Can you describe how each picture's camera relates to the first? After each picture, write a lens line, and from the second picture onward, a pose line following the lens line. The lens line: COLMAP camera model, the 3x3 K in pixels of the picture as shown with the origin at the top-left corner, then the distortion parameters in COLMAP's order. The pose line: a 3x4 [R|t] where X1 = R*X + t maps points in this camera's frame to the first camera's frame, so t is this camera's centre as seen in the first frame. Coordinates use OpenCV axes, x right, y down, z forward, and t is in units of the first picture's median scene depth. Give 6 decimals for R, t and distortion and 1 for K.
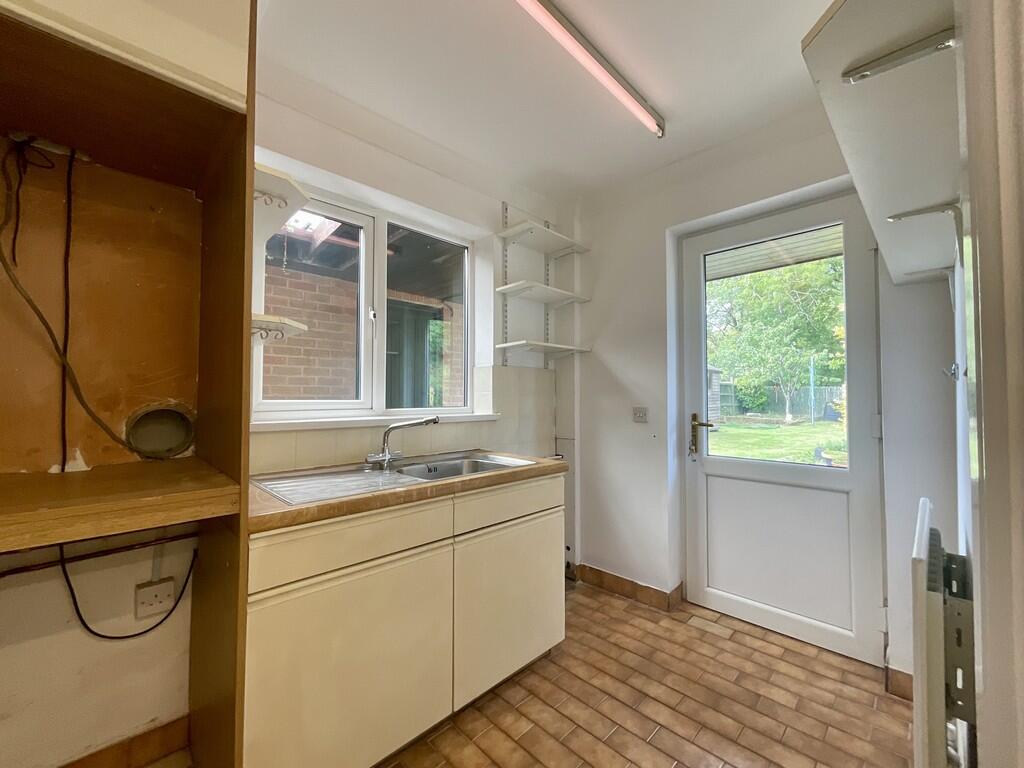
lens RADIAL K [[419.0, 0, 514.0], [0, 419.0, 384.9], [0, 0, 1]] dist [-0.000796, 0.000171]
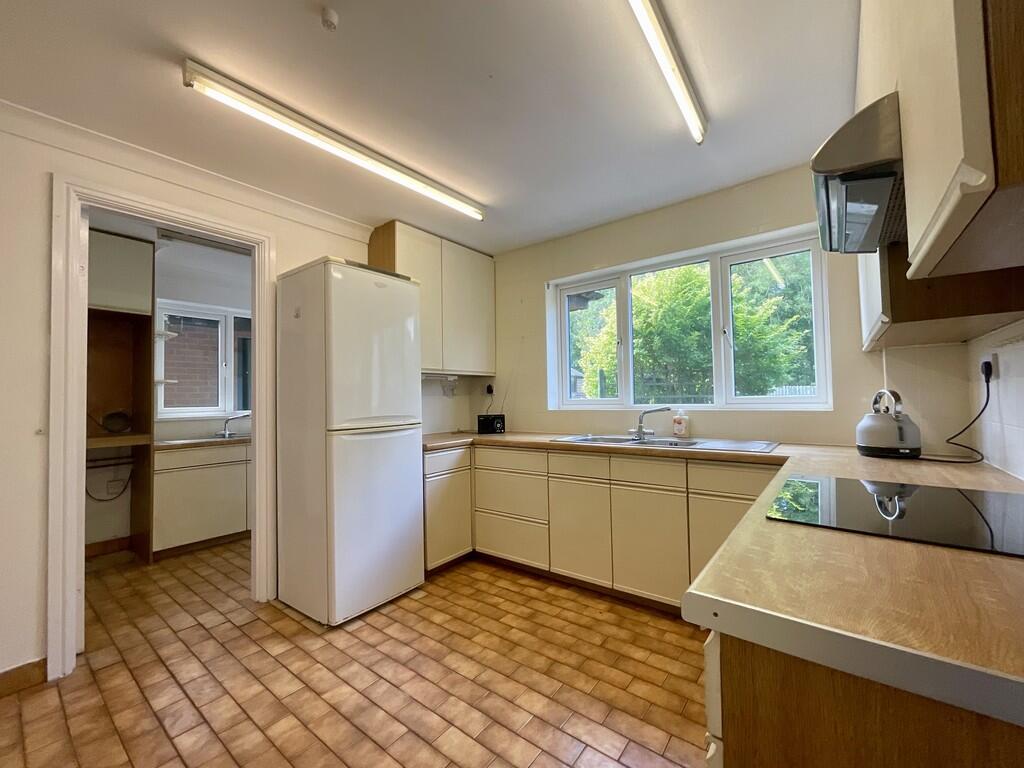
lens RADIAL K [[419.0, 0, 514.0], [0, 419.0, 384.9], [0, 0, 1]] dist [-0.000796, 0.000171]
pose [[0.992364, -0.017854, 0.122043, 1.153043], [0.018704, 0.999808, -0.005823, -0.045400], [-0.121915, 0.008061, 0.992508, -1.690367]]
